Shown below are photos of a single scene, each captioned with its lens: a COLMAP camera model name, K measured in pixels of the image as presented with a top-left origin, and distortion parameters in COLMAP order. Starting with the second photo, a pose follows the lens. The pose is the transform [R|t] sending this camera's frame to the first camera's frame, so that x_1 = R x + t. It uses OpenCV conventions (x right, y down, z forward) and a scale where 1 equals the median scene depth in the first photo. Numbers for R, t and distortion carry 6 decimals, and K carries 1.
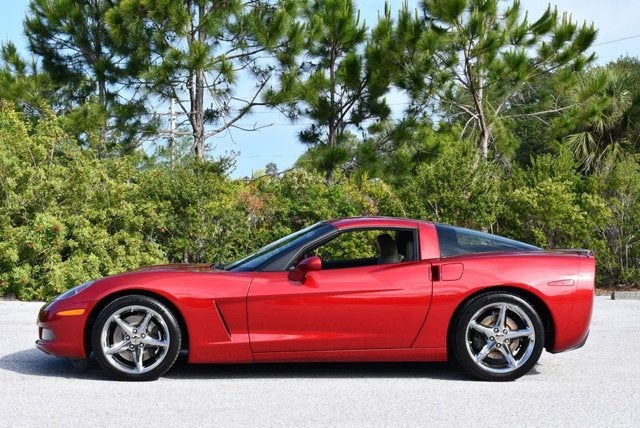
lens RADIAL K [[1041.5, 0, 320.0], [0, 1041.5, 214.0], [0, 0, 1]] dist [-0.023639, -0.043132]
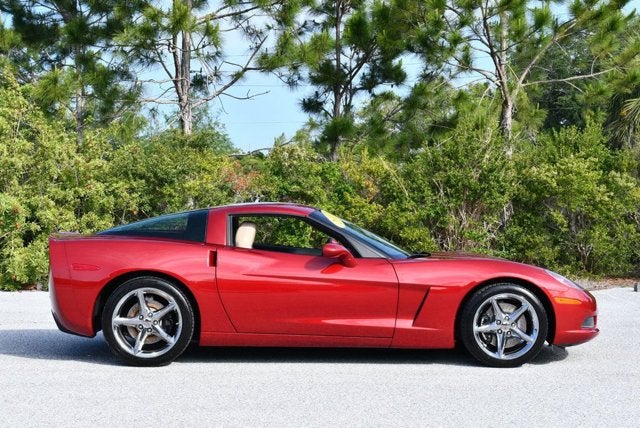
lens RADIAL K [[1241.6, 0, 320.0], [0, 1241.6, 214.0], [0, 0, 1]] dist [0.012140, -0.154992]
pose [[0.999142, 0.002352, -0.041338, 0.050589], [-0.001473, 0.999773, 0.021262, -0.005759], [0.041379, -0.021182, 0.998919, -0.065943]]
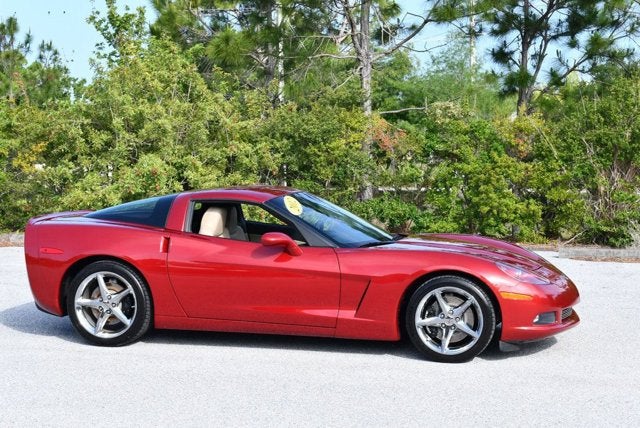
lens RADIAL K [[1241.6, 0, 320.0], [0, 1241.6, 214.0], [0, 0, 1]] dist [0.012140, -0.154992]
pose [[0.950376, 0.017945, -0.310586, 0.214325], [0.006131, 0.997061, 0.076368, -0.029507], [0.311044, -0.074483, 0.947473, -0.031244]]
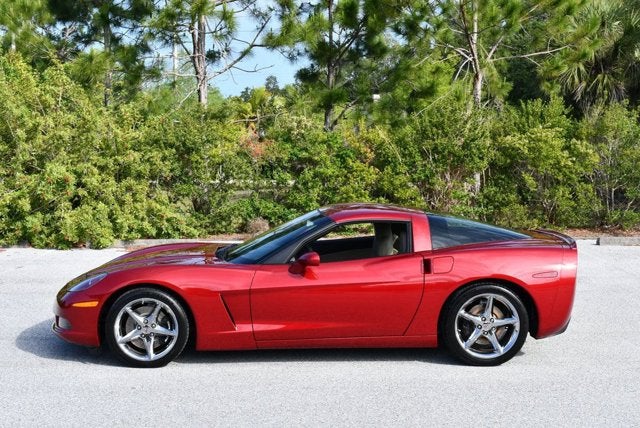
lens RADIAL K [[1010.5, 0, 320.0], [0, 1010.5, 214.0], [0, 0, 1]] dist [-0.035638, 0.020473]
pose [[0.999999, -0.001039, 0.000911, 0.000194], [0.000949, 0.995561, 0.094118, -0.040882], [-0.001005, -0.094117, 0.995561, -0.009751]]
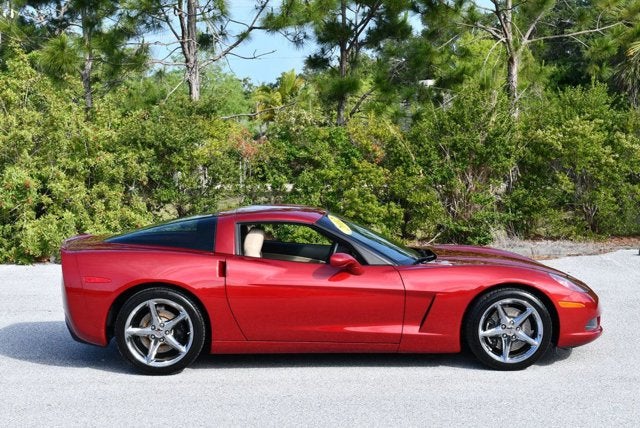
lens RADIAL K [[1231.7, 0, 320.0], [0, 1231.7, 214.0], [0, 0, 1]] dist [0.000625, -0.006351]
pose [[0.998753, -0.009634, -0.048989, 0.051907], [0.013775, 0.996294, 0.084898, -0.043657], [0.047989, -0.085467, 0.995185, -0.066933]]
